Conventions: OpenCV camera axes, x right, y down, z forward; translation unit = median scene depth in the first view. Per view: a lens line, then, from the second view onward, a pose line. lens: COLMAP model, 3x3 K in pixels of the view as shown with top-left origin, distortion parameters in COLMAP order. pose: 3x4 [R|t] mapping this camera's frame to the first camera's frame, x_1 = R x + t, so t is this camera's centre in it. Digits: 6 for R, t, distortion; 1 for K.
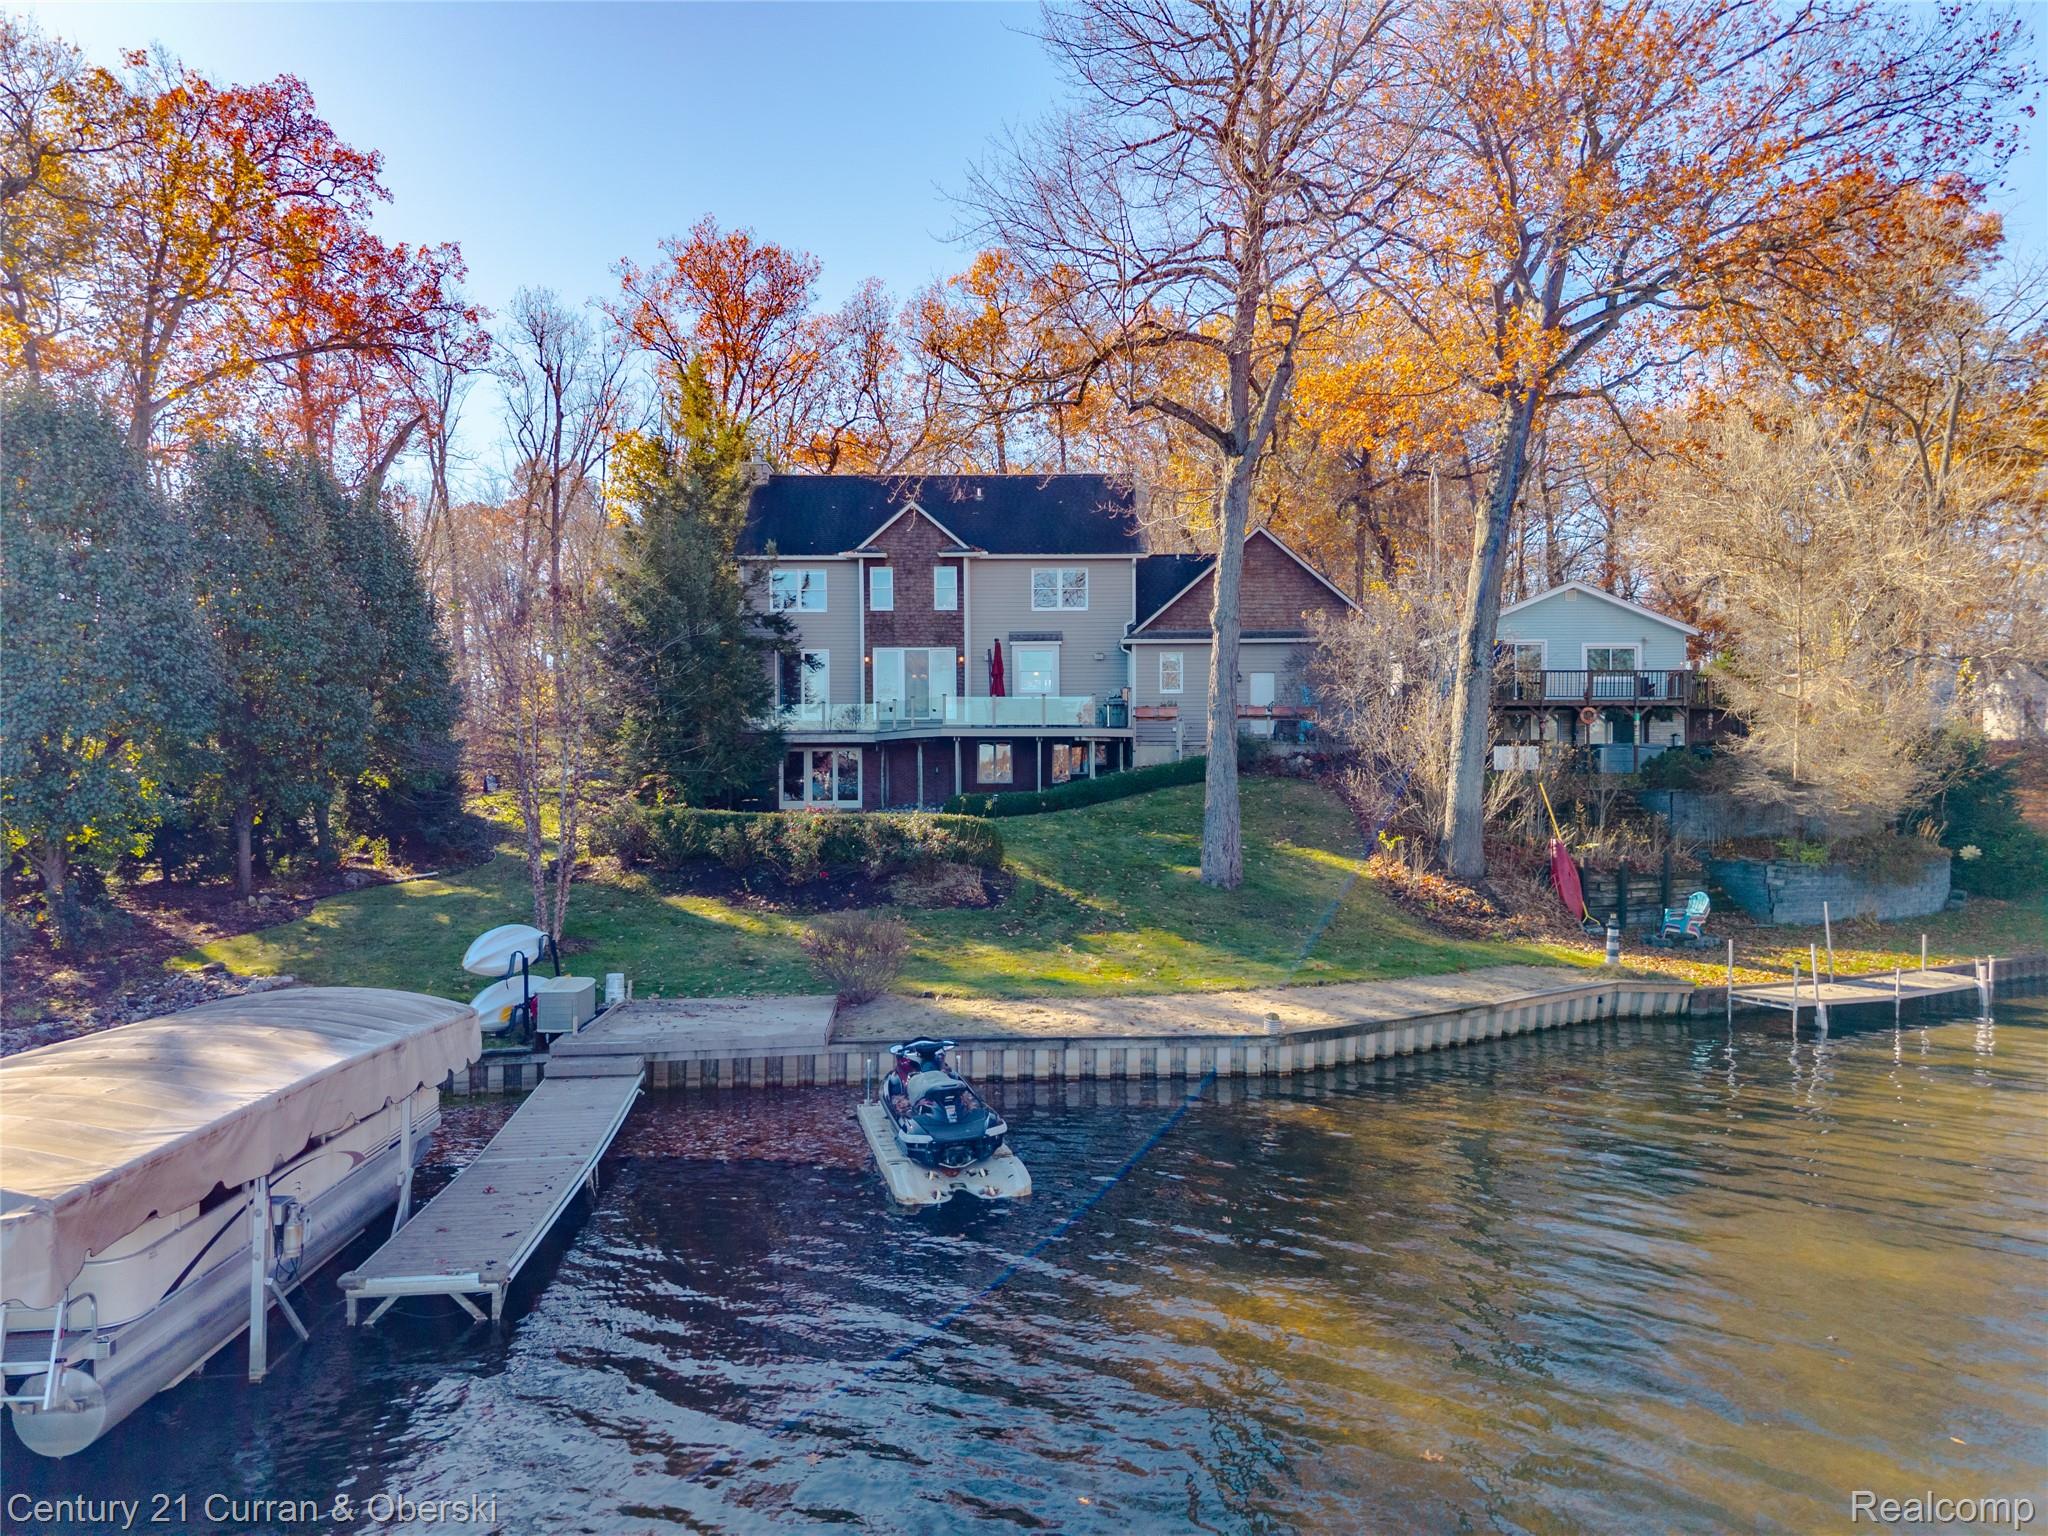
lens RADIAL K [[1382.1, 0, 1024.0], [0, 1382.1, 768.0], [0, 0, 1]] dist [0.011313, -0.008540]
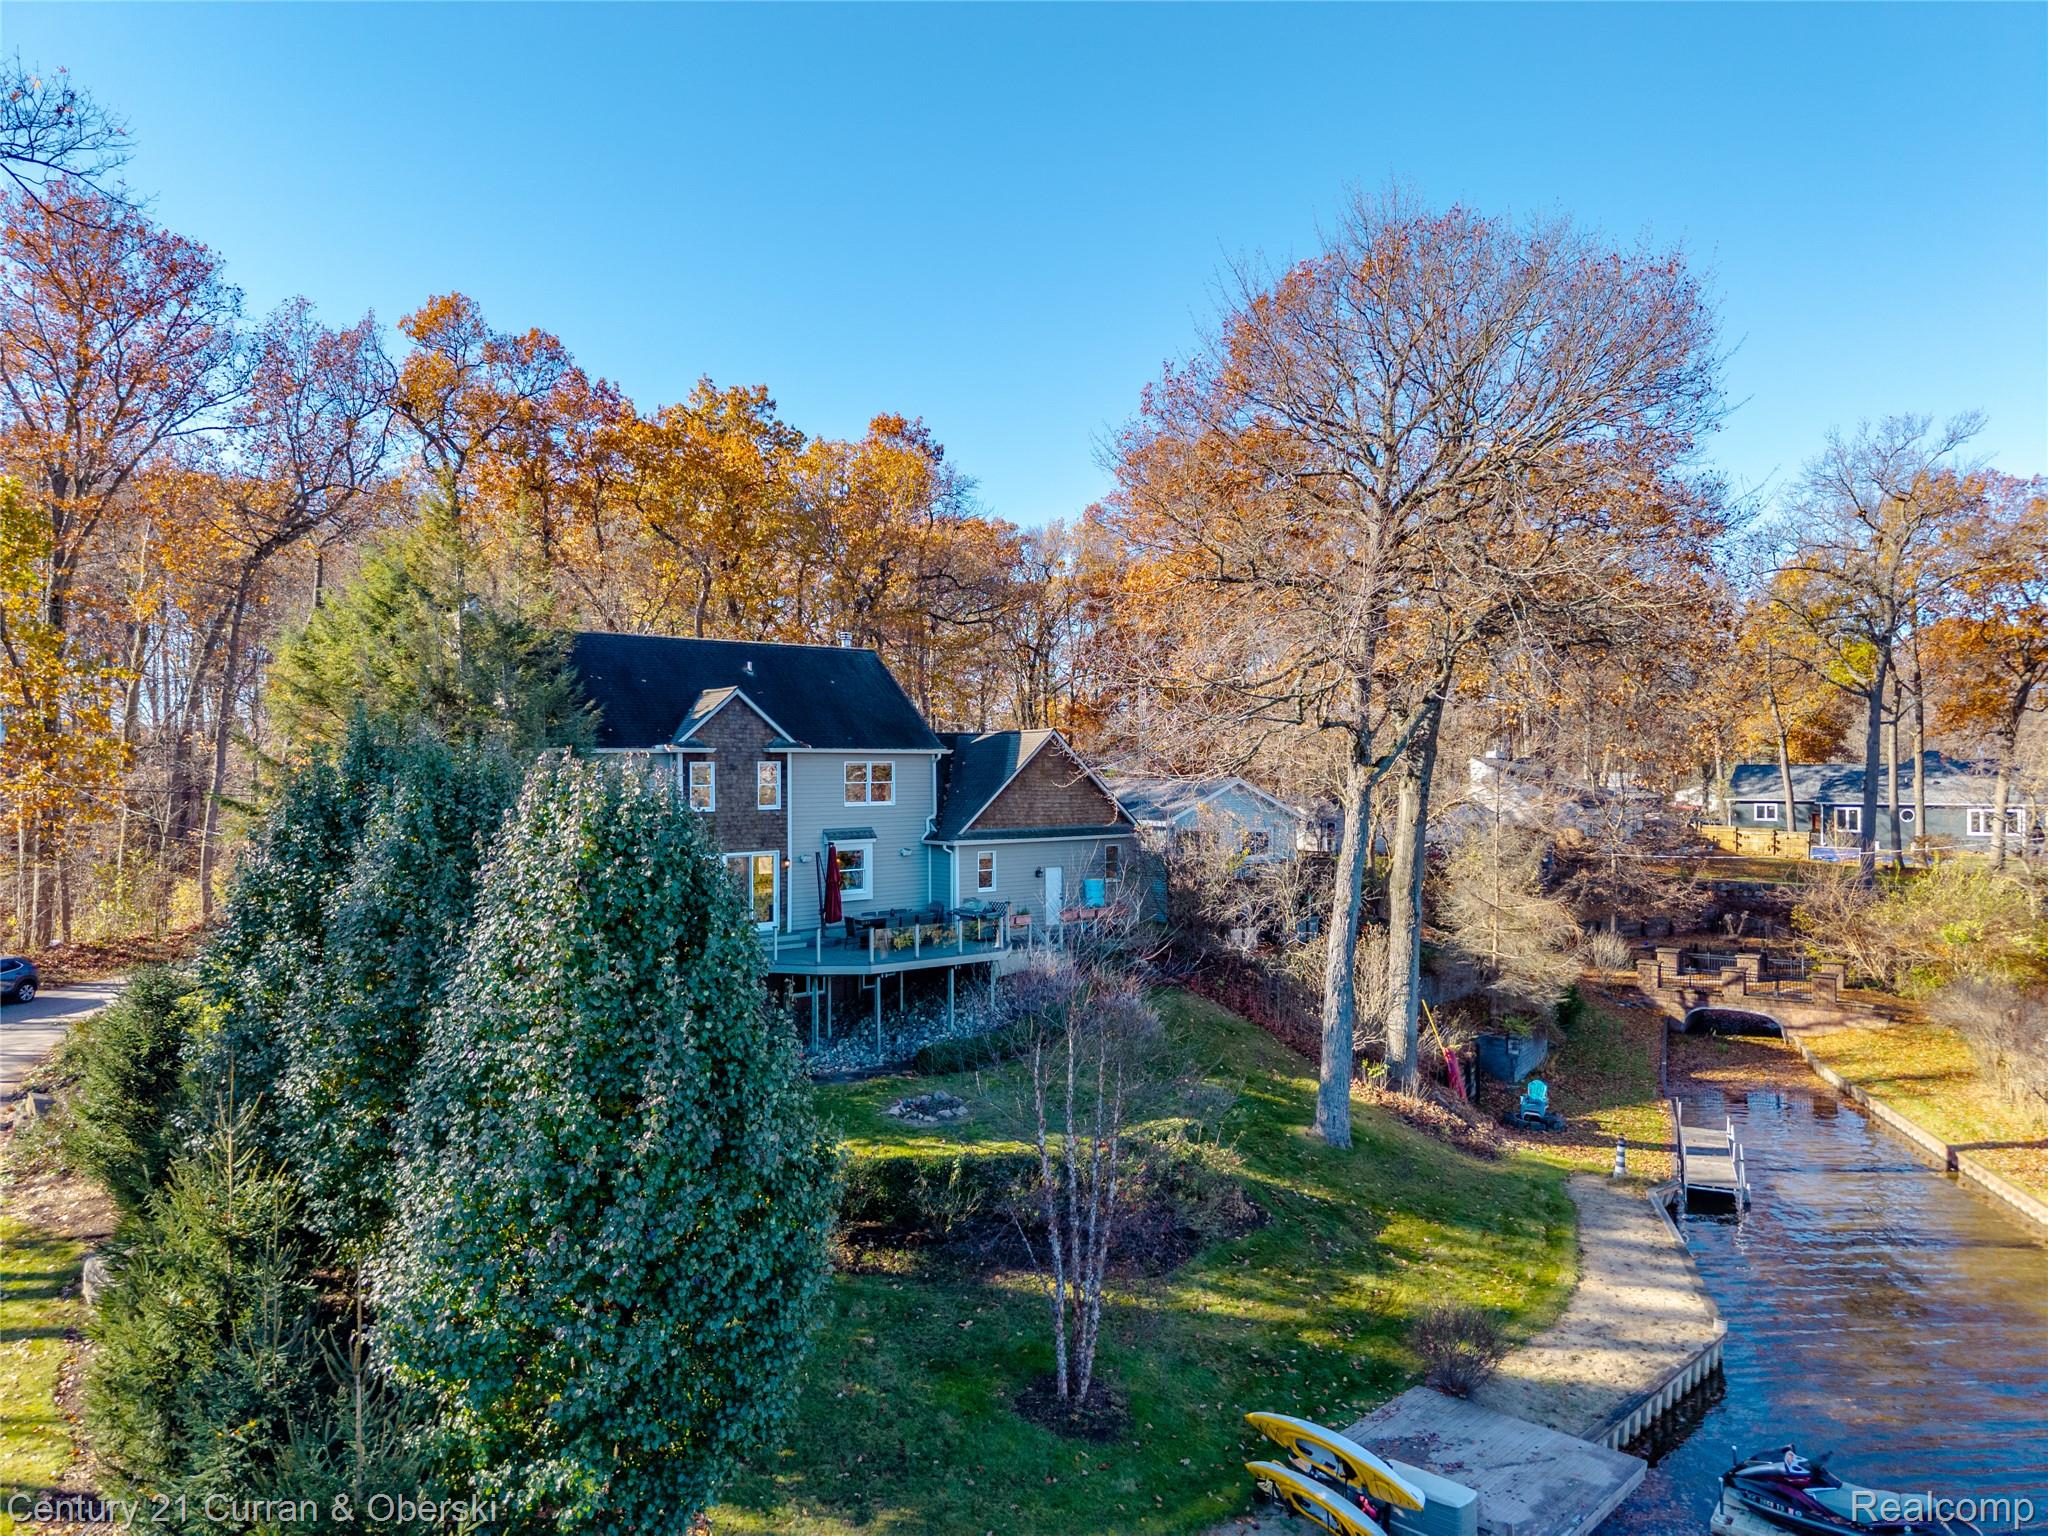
lens RADIAL K [[1382.1, 0, 1024.0], [0, 1382.1, 768.0], [0, 0, 1]] dist [0.011313, -0.008540]
pose [[0.771081, -0.003676, 0.636727, -0.499746], [0.001404, 0.999991, 0.004072, -0.144524], [-0.636736, -0.002245, 0.771079, 0.203938]]
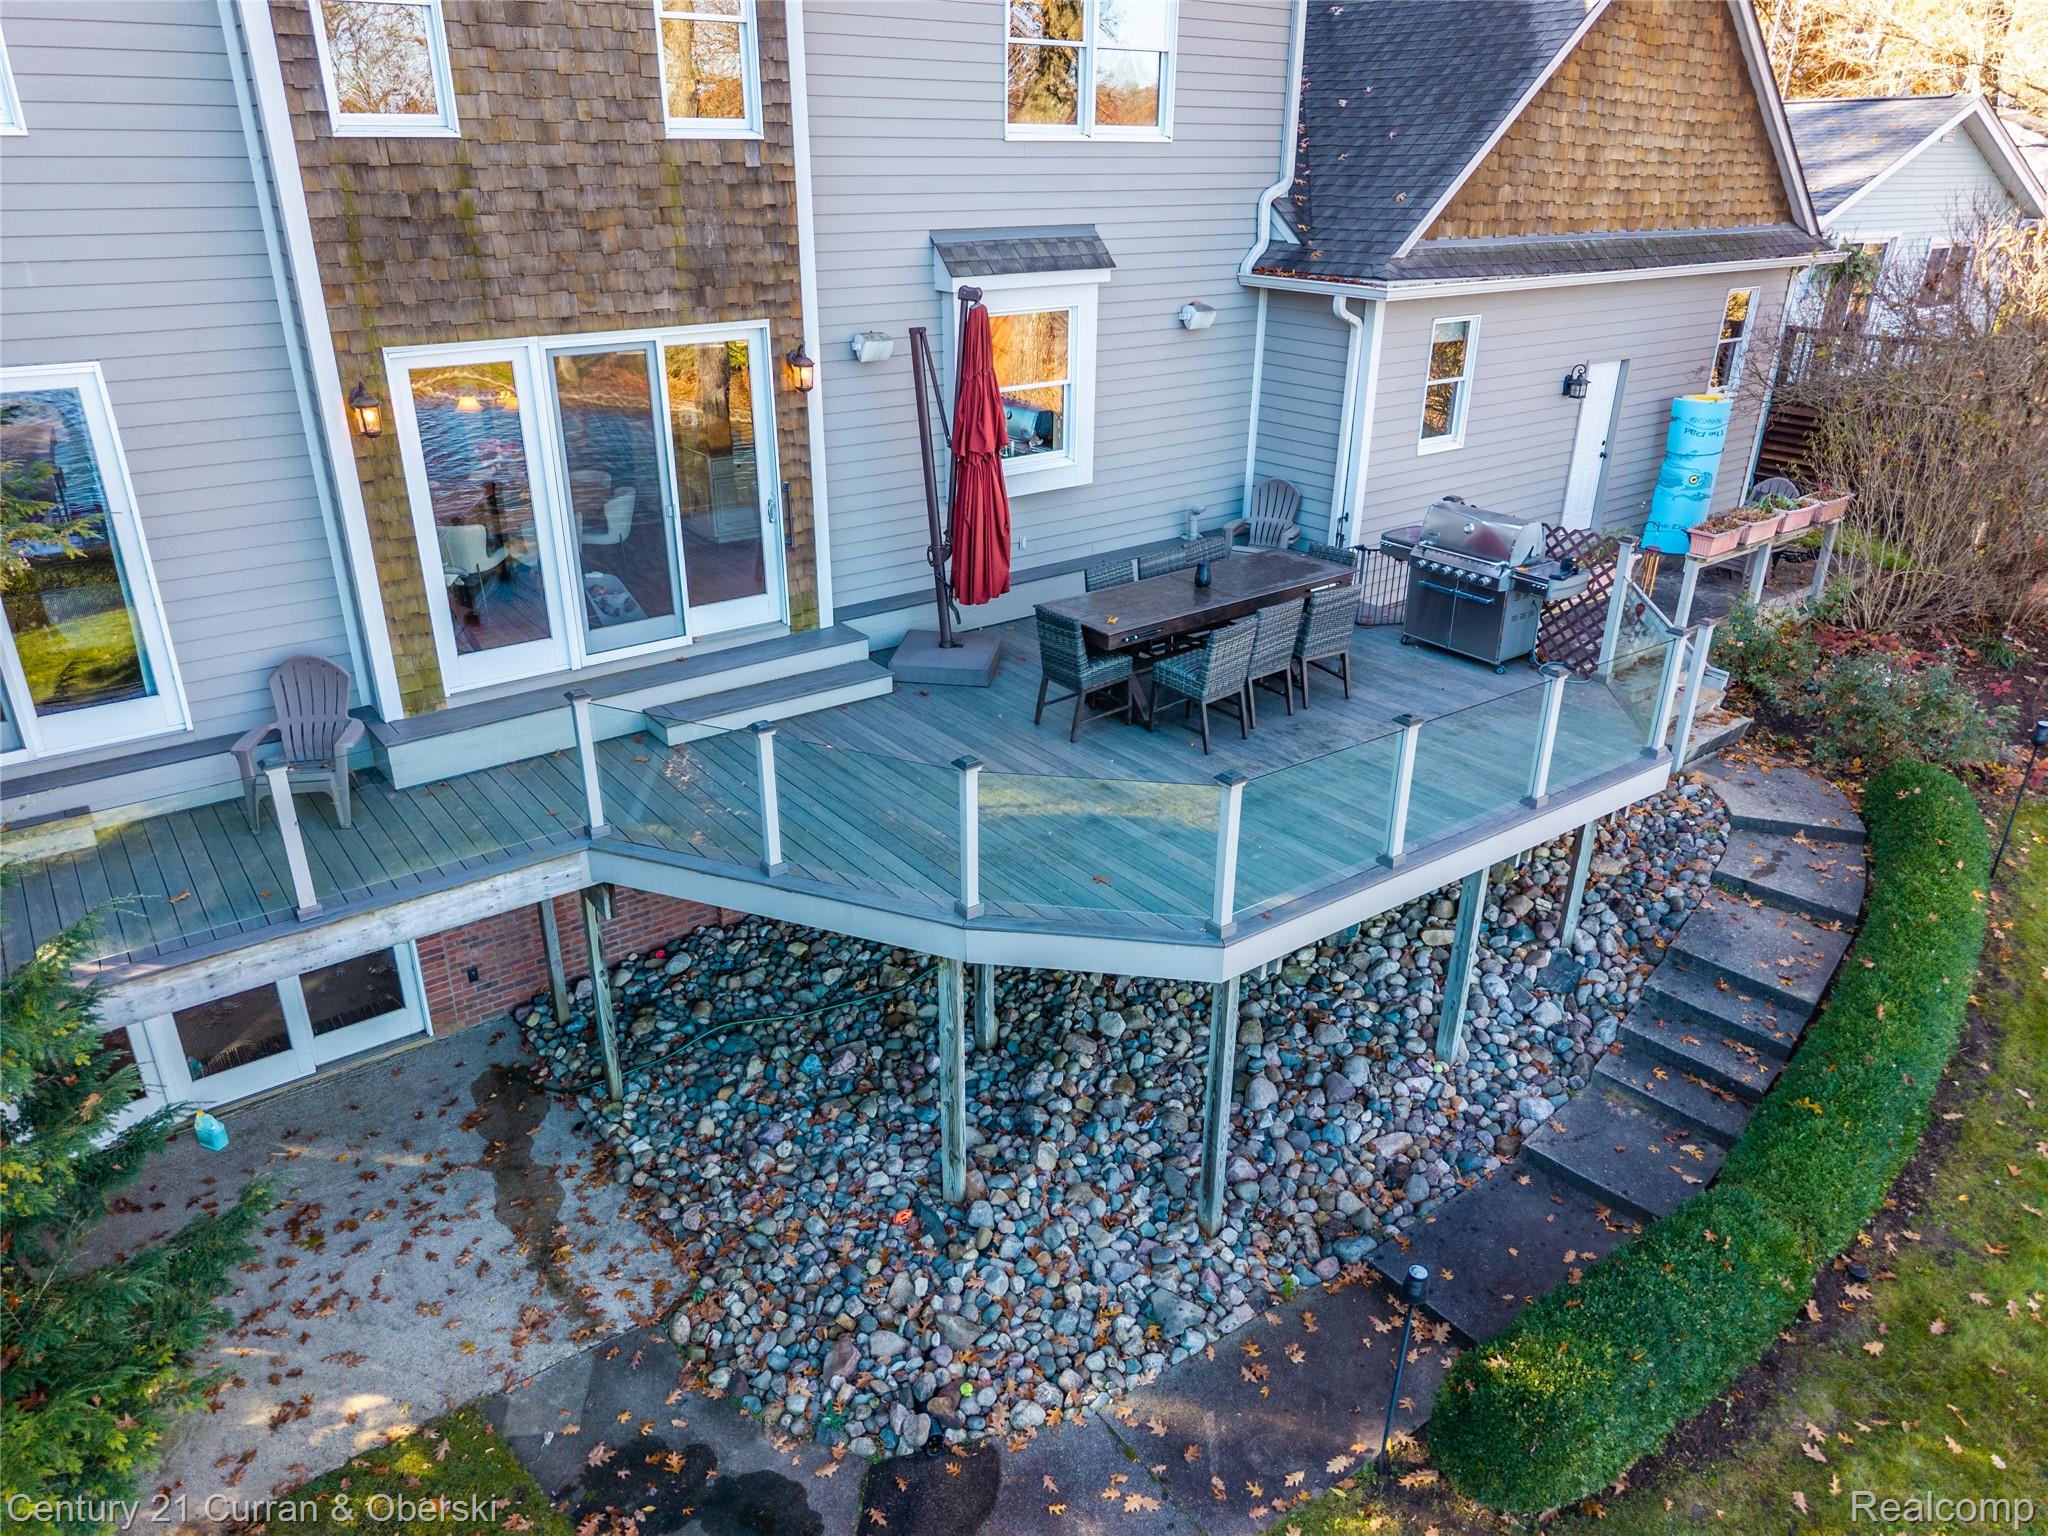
lens RADIAL K [[1382.1, 0, 1024.0], [0, 1382.1, 768.0], [0, 0, 1]] dist [0.011313, -0.008540]
pose [[0.788377, -0.243903, 0.564777, -0.162340], [-0.017495, 0.908789, 0.416888, -0.115991], [-0.614944, -0.338546, 0.712201, 0.787791]]
